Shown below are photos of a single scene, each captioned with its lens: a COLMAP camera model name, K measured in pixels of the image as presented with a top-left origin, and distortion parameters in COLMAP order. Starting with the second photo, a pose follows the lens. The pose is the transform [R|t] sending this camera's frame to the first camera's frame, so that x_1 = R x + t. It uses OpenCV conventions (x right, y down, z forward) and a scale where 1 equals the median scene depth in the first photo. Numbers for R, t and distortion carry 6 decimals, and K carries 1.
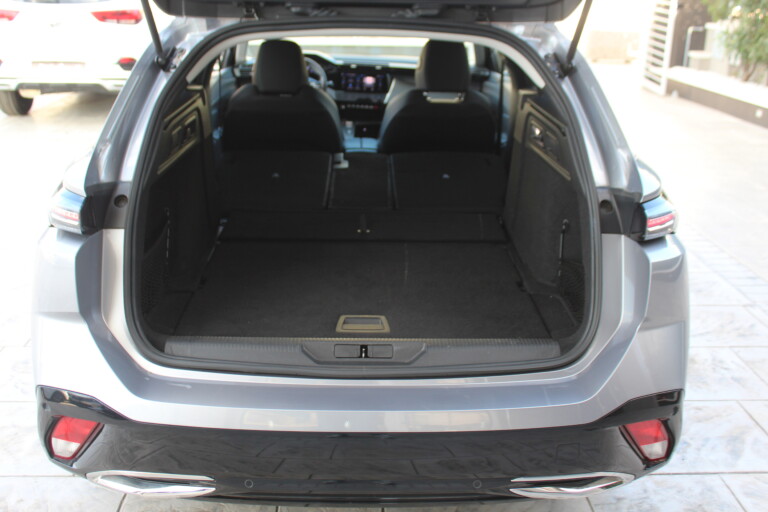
lens RADIAL K [[799.9, 0, 386.2], [0, 799.9, 245.8], [0, 0, 1]] dist [-0.092835, 0.039556]
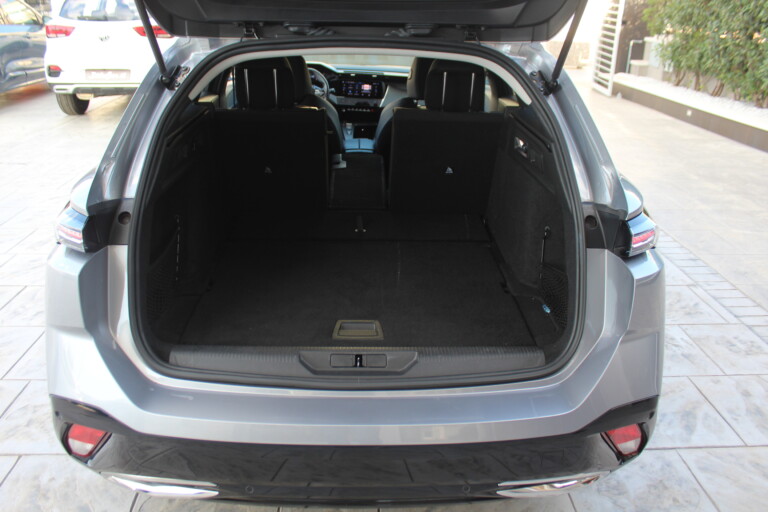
lens RADIAL K [[637.9, 0, 386.2], [0, 637.9, 248.0], [0, 0, 1]] dist [-0.153286, 0.115467]
pose [[0.999982, -0.000512, 0.005961, 0.002859], [0.000178, 0.998439, 0.055857, -0.052082], [-0.005980, -0.055855, 0.998421, 0.149281]]
